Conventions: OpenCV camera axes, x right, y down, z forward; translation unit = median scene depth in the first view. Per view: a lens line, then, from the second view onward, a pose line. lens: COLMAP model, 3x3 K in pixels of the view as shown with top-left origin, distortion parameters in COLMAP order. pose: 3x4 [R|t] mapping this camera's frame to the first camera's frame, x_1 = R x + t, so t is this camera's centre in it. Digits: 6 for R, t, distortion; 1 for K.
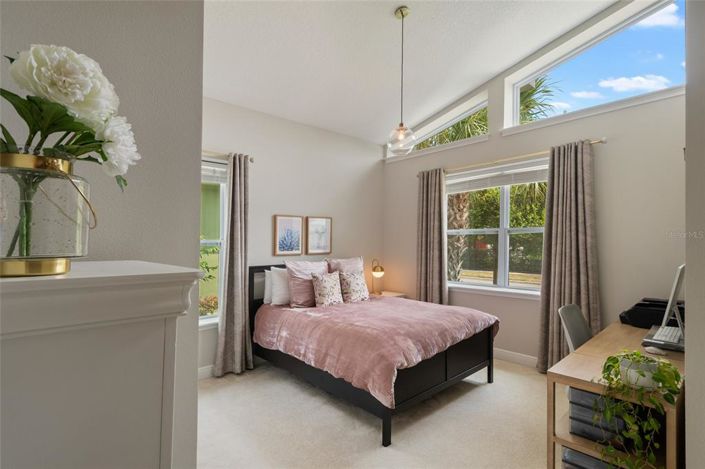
lens RADIAL K [[334.7, 0, 361.7], [0, 334.7, 251.4], [0, 0, 1]] dist [0.022409, -0.002188]
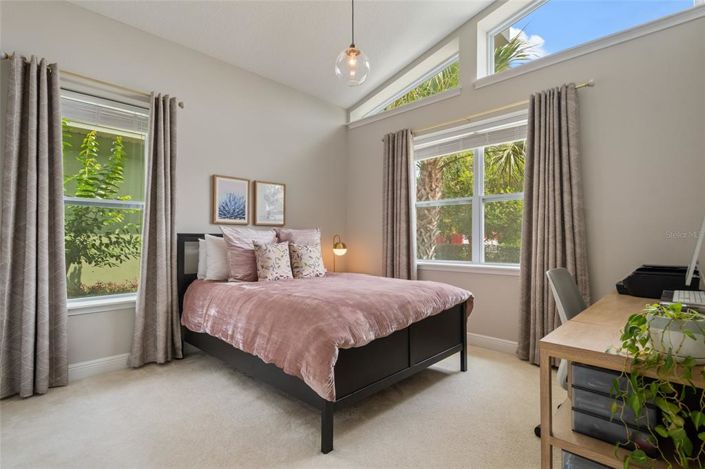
lens RADIAL K [[334.7, 0, 351.5], [0, 334.7, 235.2], [0, 0, 1]] dist [0.022409, -0.002188]
pose [[0.999286, 0.005398, 0.037398, 0.069662], [-0.004048, 0.999340, -0.036089, 0.084547], [-0.037568, 0.035912, 0.998649, 0.161537]]
